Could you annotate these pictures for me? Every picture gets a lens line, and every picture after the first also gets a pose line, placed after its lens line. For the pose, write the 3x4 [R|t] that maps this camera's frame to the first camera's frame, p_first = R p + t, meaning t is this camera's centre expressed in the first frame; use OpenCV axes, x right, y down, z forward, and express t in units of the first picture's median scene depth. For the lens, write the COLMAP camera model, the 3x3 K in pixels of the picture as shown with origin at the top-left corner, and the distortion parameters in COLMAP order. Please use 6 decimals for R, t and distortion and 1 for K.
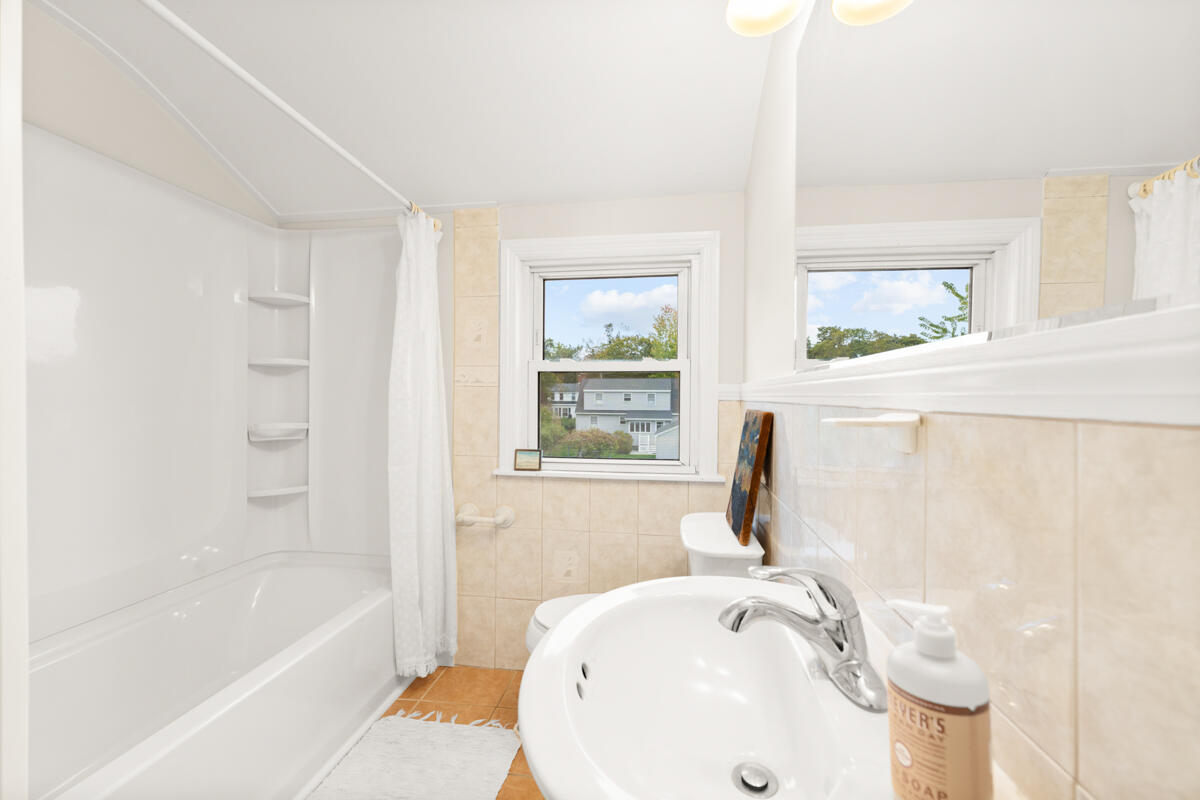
lens RADIAL K [[485.9, 0, 597.8], [0, 485.9, 398.0], [0, 0, 1]] dist [0.000394, -0.000258]
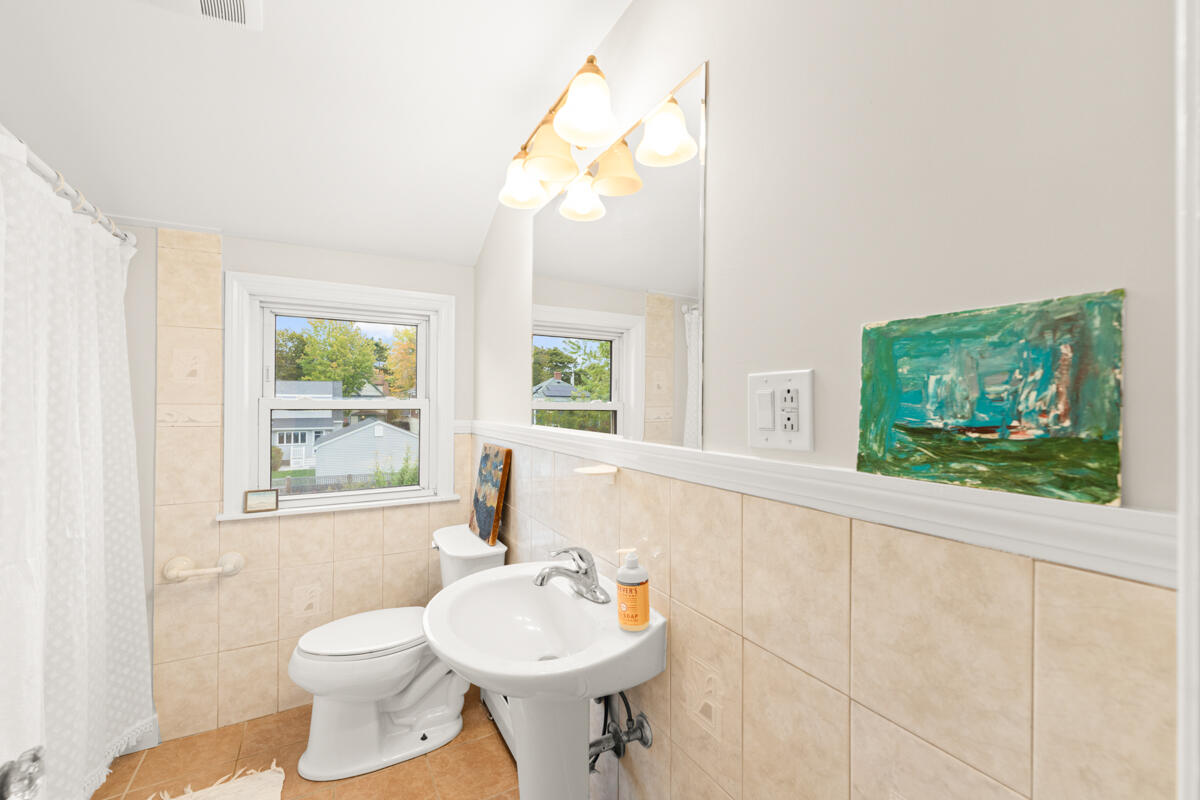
lens RADIAL K [[485.9, 0, 597.8], [0, 485.9, 398.0], [0, 0, 1]] dist [0.000394, -0.000258]
pose [[0.790932, 0.005371, 0.611881, -0.211610], [-0.000341, 0.999965, -0.008337, -0.073004], [-0.611905, 0.006386, 0.790906, -0.193512]]
